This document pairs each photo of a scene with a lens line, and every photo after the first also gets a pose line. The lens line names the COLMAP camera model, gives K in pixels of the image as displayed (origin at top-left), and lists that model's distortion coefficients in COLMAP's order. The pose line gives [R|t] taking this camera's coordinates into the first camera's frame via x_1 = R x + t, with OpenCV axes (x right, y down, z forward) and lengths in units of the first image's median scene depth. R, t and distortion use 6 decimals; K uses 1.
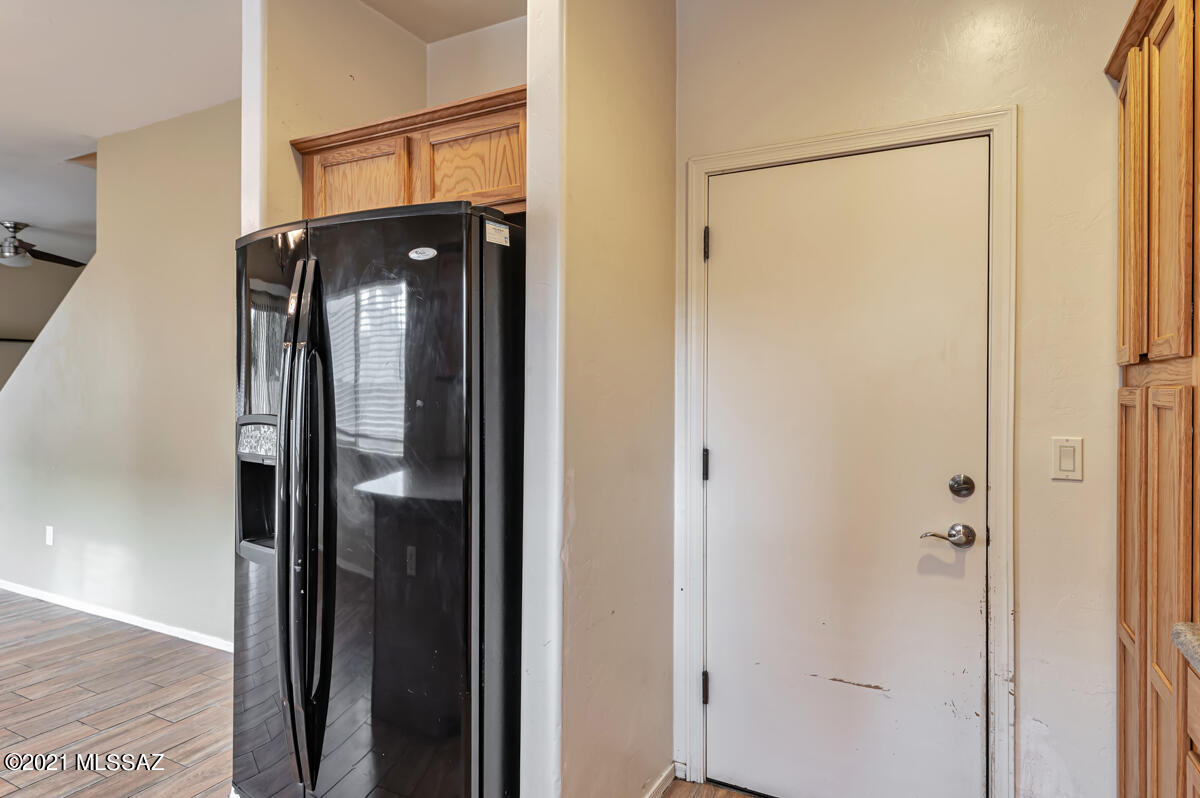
lens RADIAL K [[682.8, 0, 599.4], [0, 682.8, 391.6], [0, 0, 1]] dist [0.001469, 0.001478]
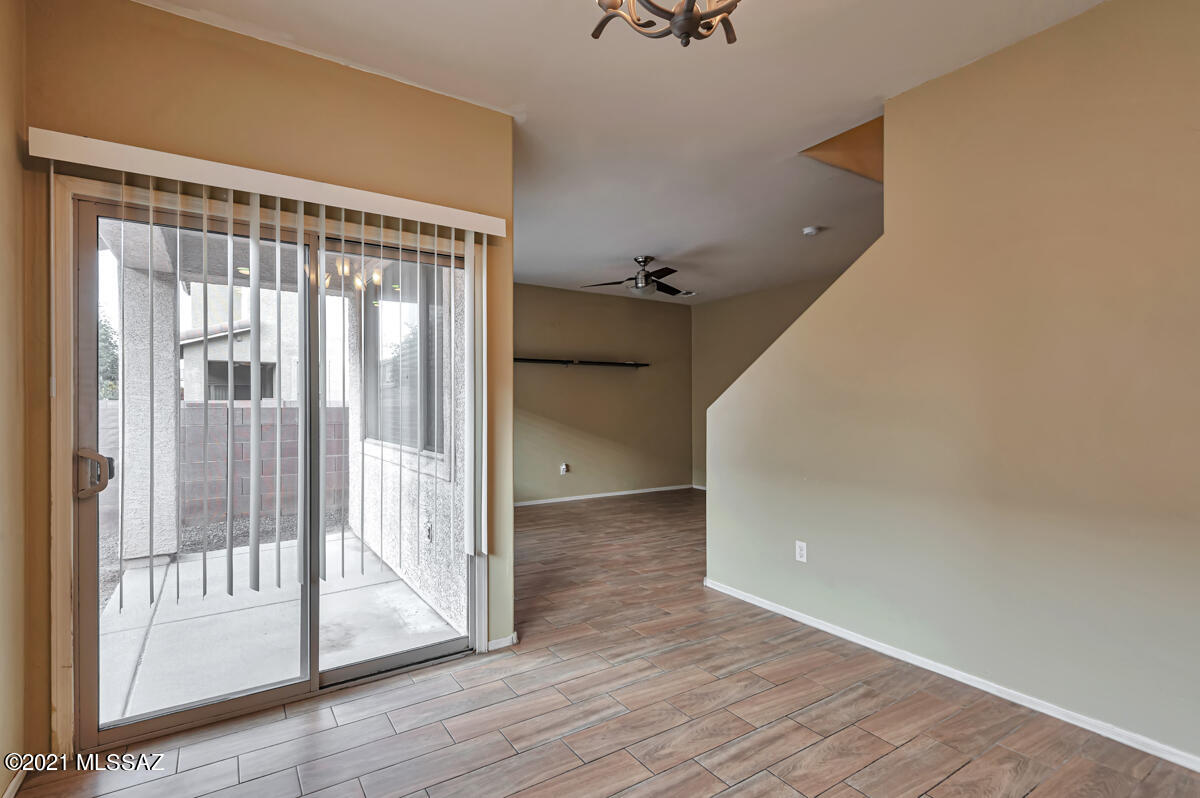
lens RADIAL K [[557.8, 0, 593.2], [0, 557.8, 401.1], [0, 0, 1]] dist [-0.002278, -0.000320]
pose [[0.868226, -0.021028, -0.495722, -0.470066], [0.019612, 0.999775, -0.008060, 0.002834], [0.495780, -0.002724, 0.868444, 0.135526]]
